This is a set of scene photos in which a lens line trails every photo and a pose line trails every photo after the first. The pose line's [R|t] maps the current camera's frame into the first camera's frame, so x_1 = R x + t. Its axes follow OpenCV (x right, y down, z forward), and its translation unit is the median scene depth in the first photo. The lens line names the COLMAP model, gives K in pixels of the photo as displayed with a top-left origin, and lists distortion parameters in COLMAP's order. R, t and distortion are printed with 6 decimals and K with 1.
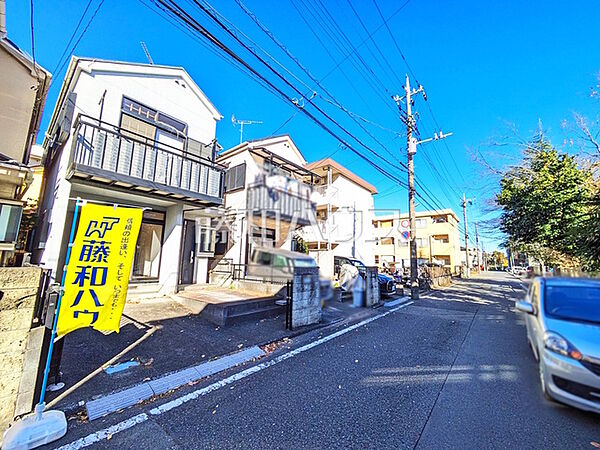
lens RADIAL K [[237.7, 0, 301.5], [0, 237.7, 224.1], [0, 0, 1]] dist [0.002987, -0.000164]
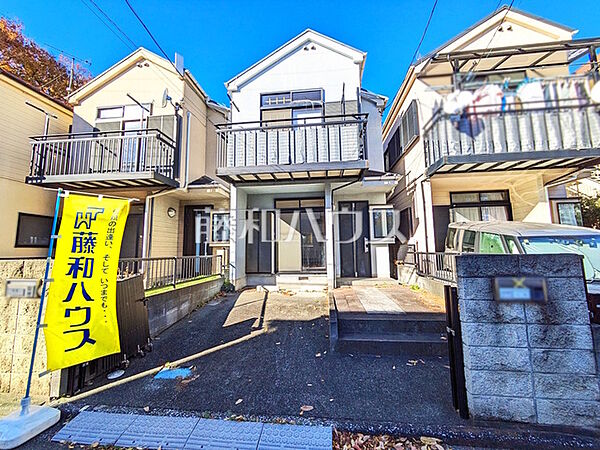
lens RADIAL K [[237.7, 0, 301.8], [0, 237.7, 223.7], [0, 0, 1]] dist [0.002987, -0.000164]
pose [[0.541663, -0.122890, -0.831564, 0.147483], [0.155672, 0.986809, -0.044431, 0.094650], [0.826055, -0.105385, 0.553649, 0.515017]]
